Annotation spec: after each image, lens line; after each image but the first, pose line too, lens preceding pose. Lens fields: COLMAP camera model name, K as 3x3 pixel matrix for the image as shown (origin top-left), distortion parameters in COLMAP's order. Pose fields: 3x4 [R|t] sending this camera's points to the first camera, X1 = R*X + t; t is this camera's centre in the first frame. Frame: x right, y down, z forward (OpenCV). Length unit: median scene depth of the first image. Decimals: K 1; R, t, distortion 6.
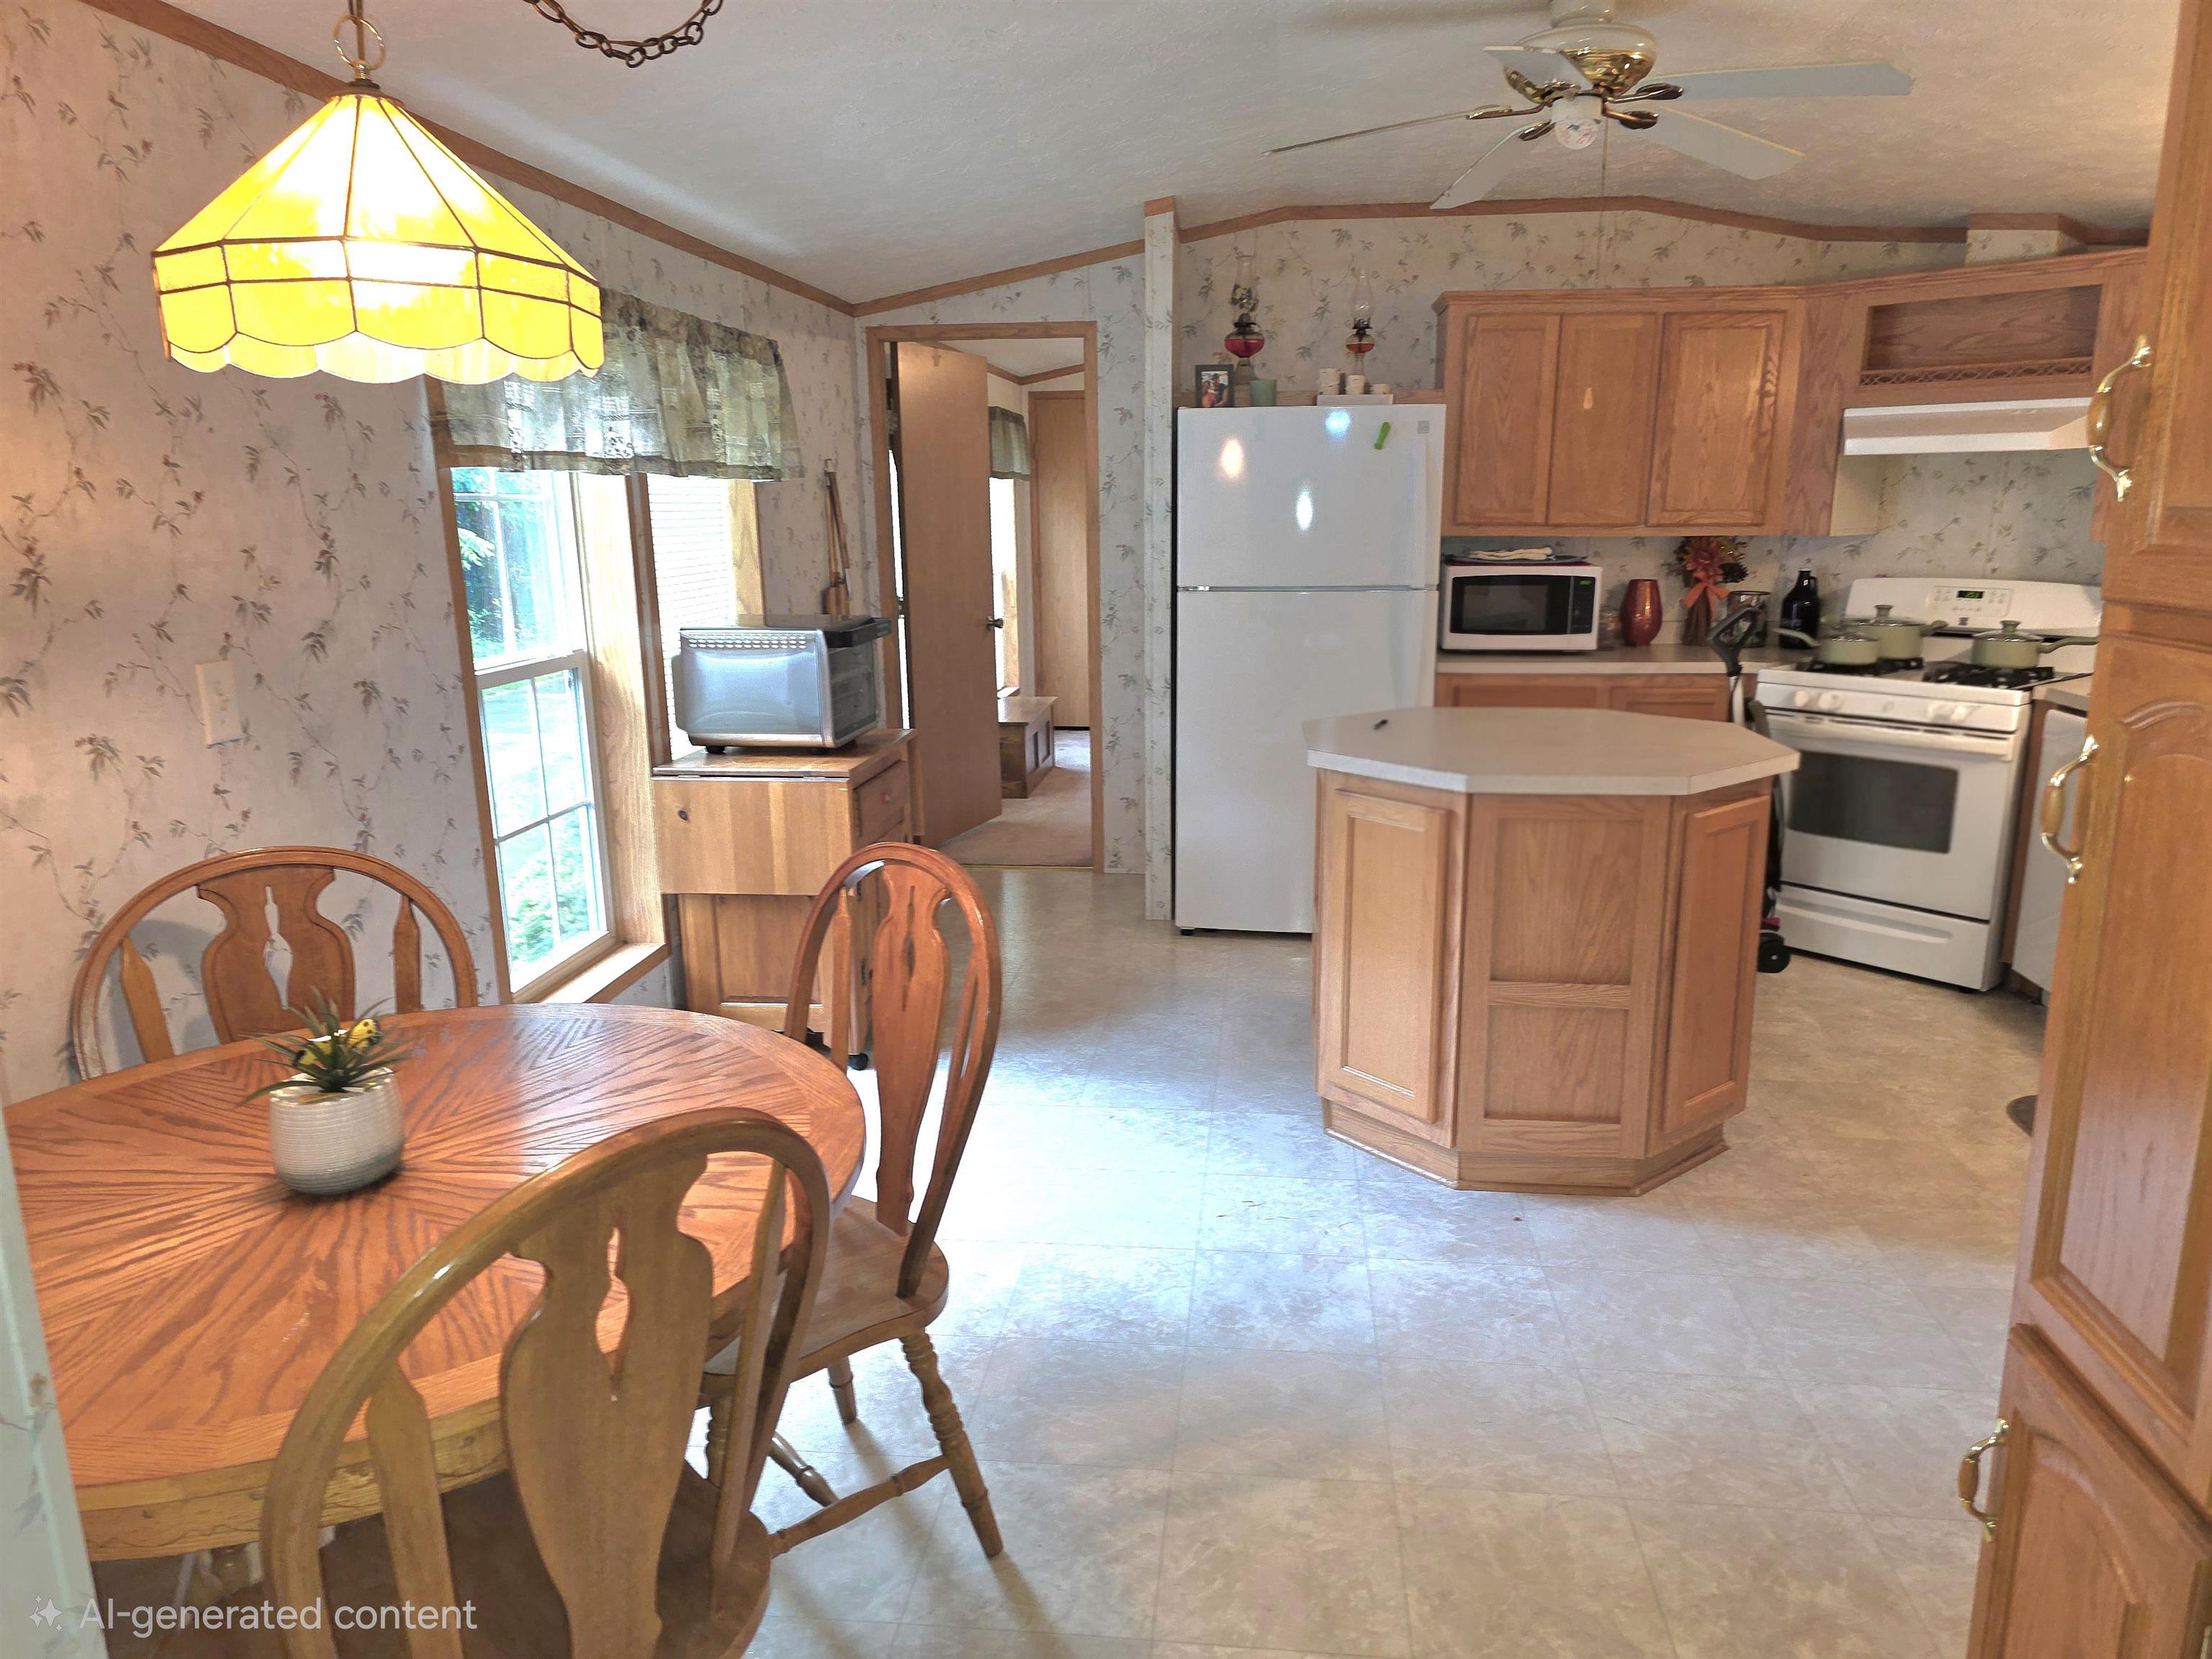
lens RADIAL K [[1486.3, 0, 1120.9], [0, 1486.3, 838.7], [0, 0, 1]] dist [0.057934, -0.055616]
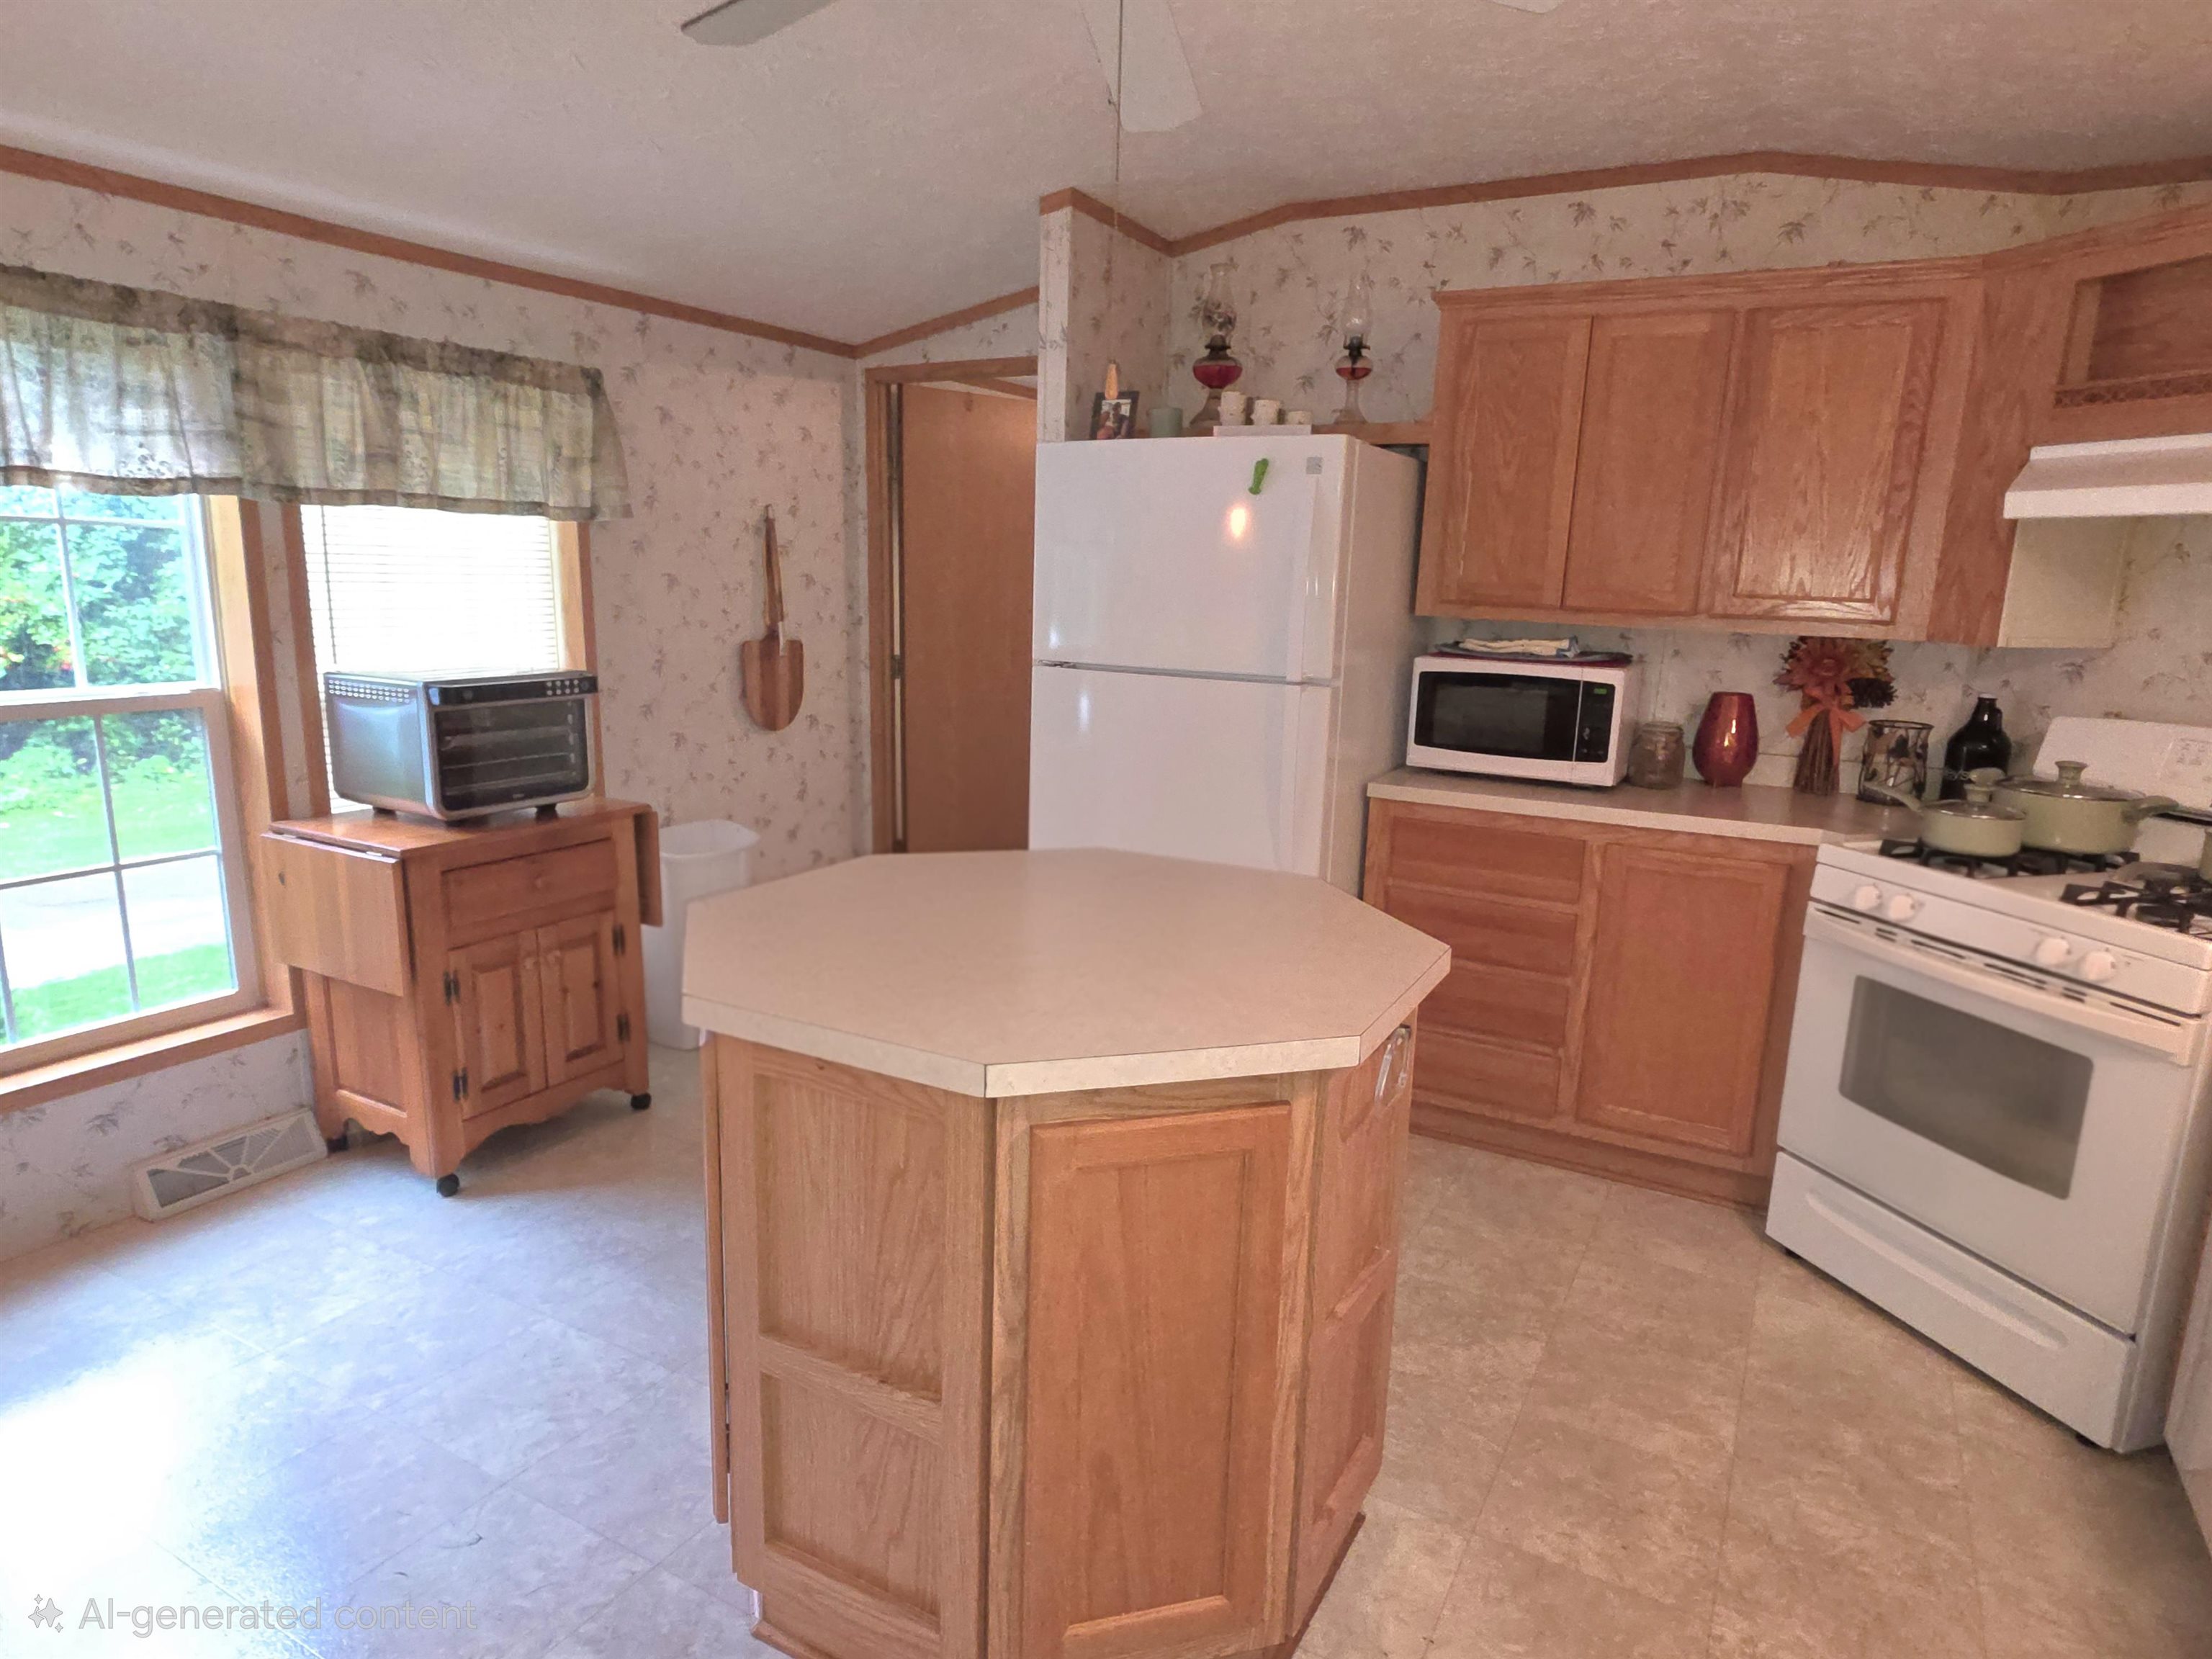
lens RADIAL K [[1318.1, 0, 1095.8], [0, 1318.1, 842.3], [0, 0, 1]] dist [-0.008759, 0.007861]
pose [[0.916914, 0.111454, -0.383207, 0.338046], [-0.120400, 0.992725, 0.000644, -0.071881], [0.380491, 0.045548, 0.923662, 0.337221]]
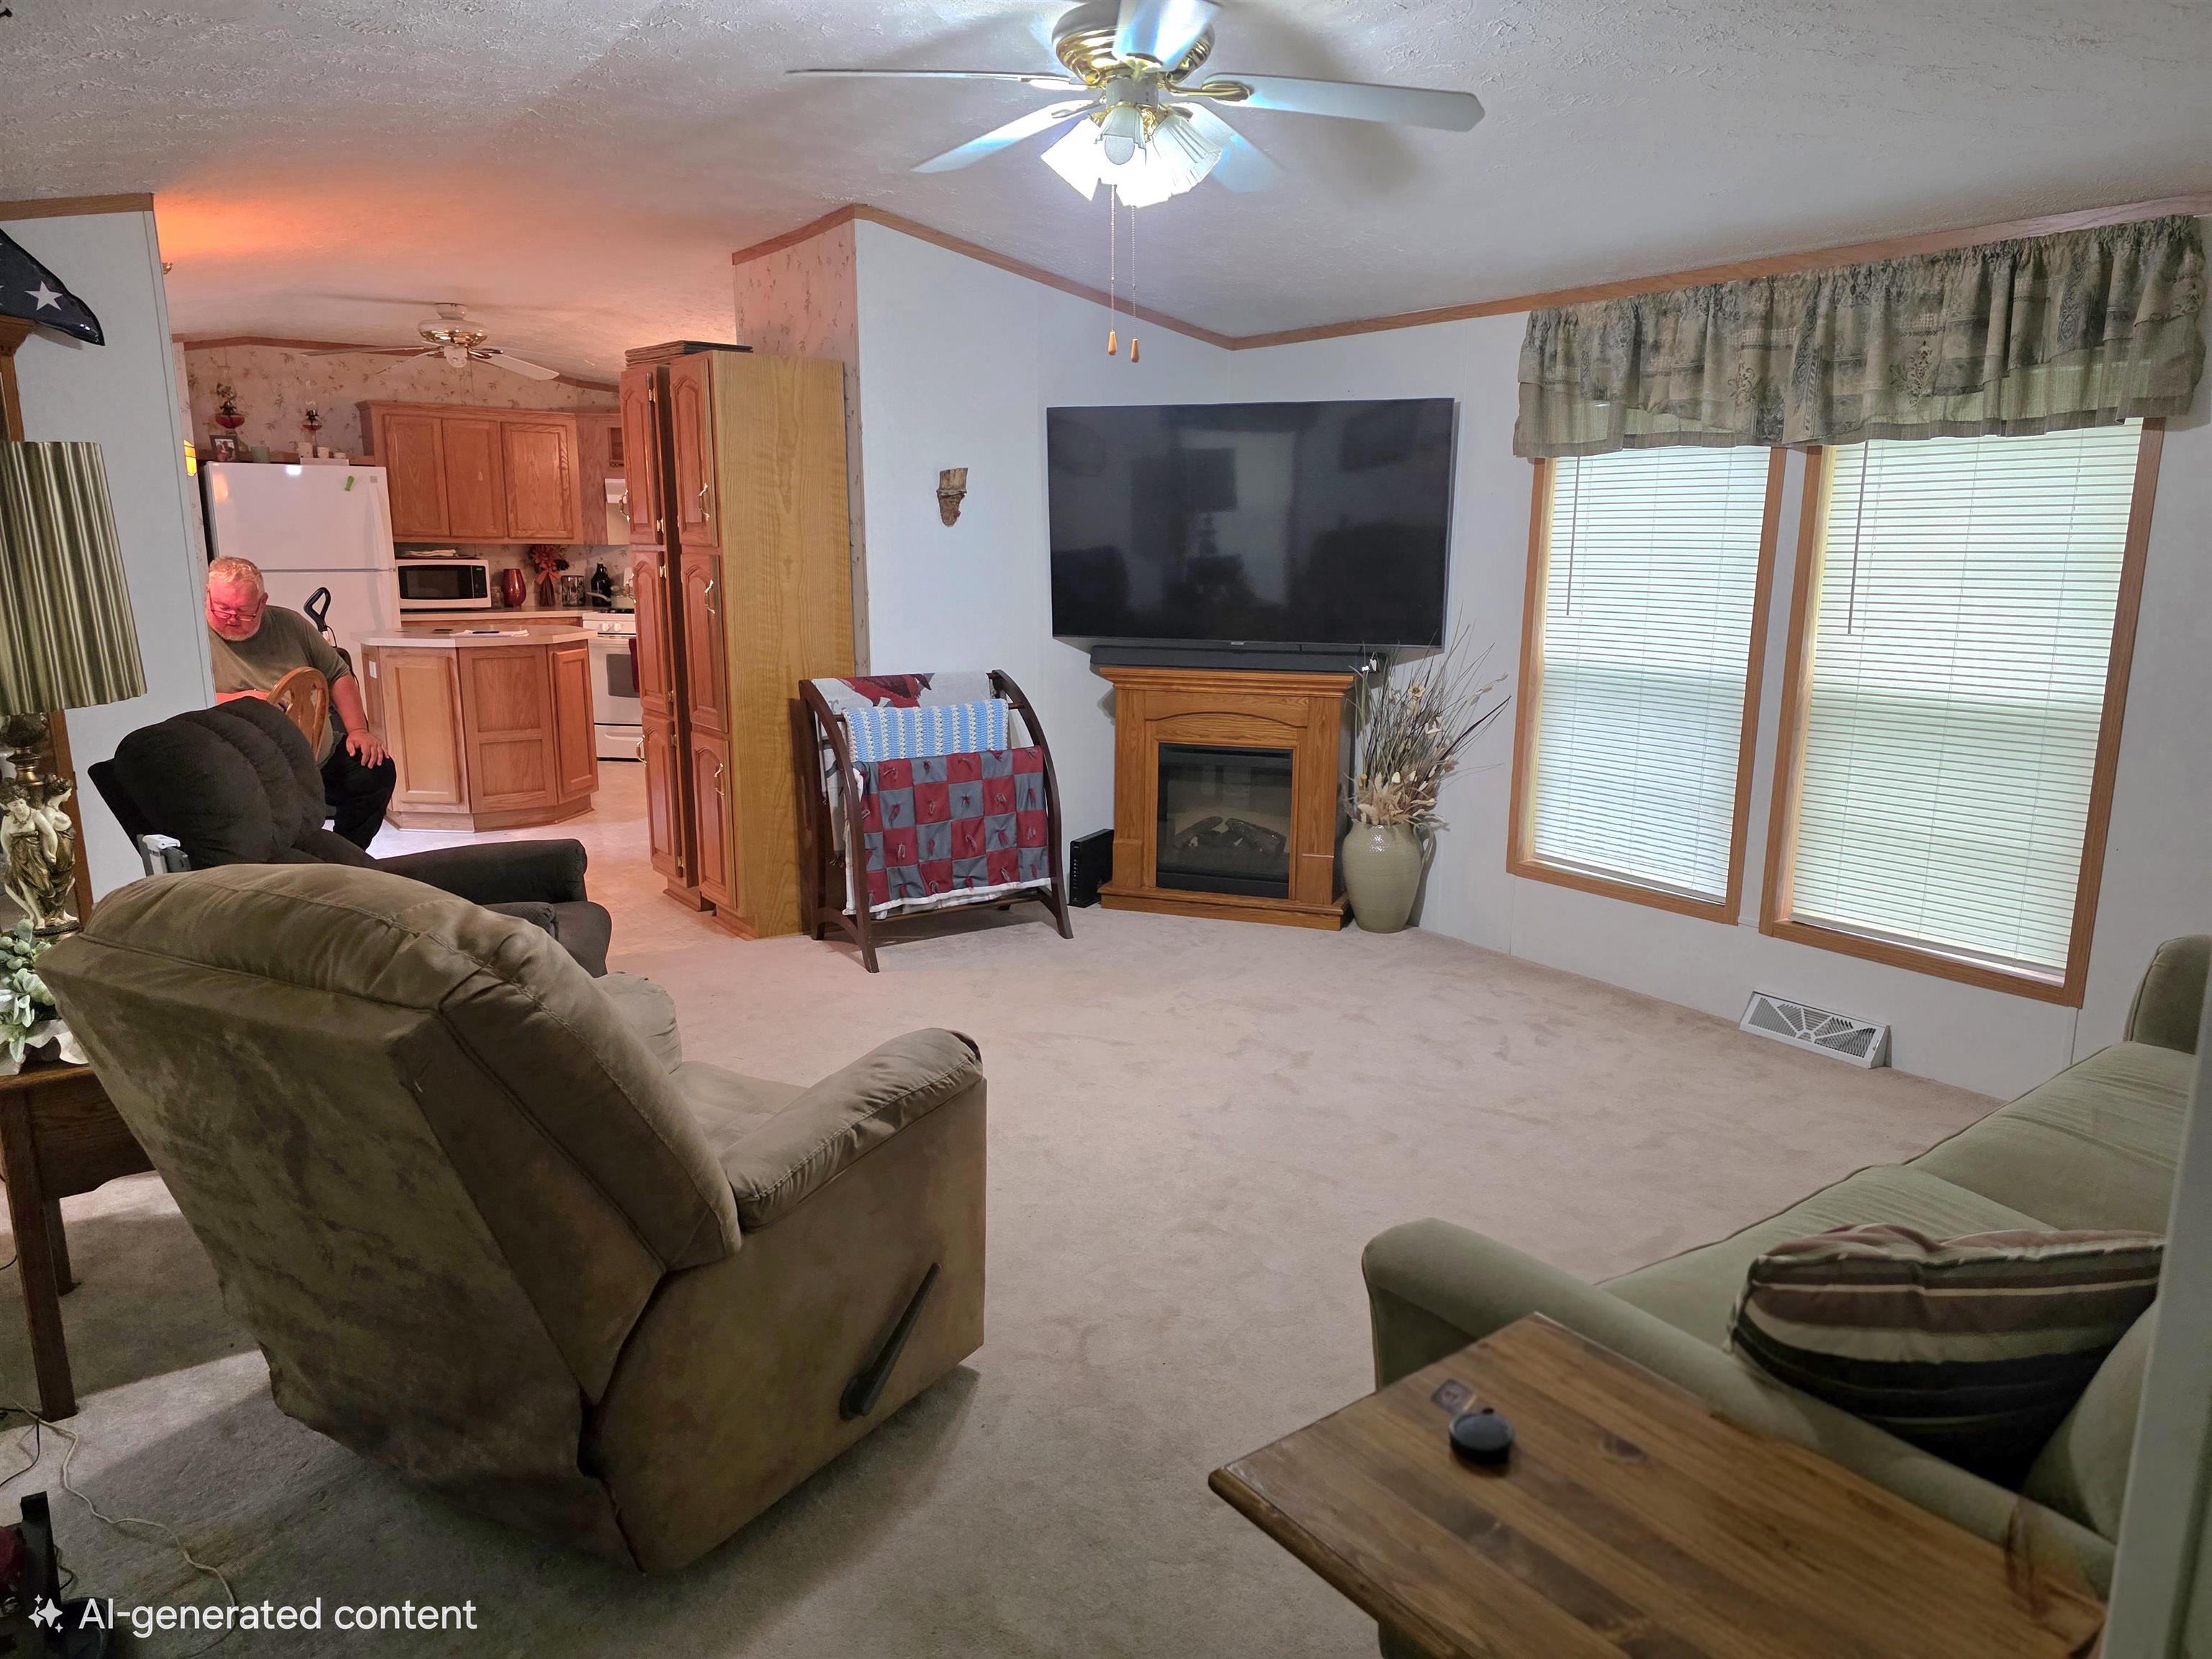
lens RADIAL K [[1486.3, 0, 1118.5], [0, 1486.3, 827.1], [0, 0, 1]] dist [0.057934, -0.055616]
pose [[0.747267, -0.121441, 0.653333, -0.320008], [0.139310, 0.989941, 0.024670, 0.191765], [-0.649757, 0.072581, 0.756669, -0.809522]]
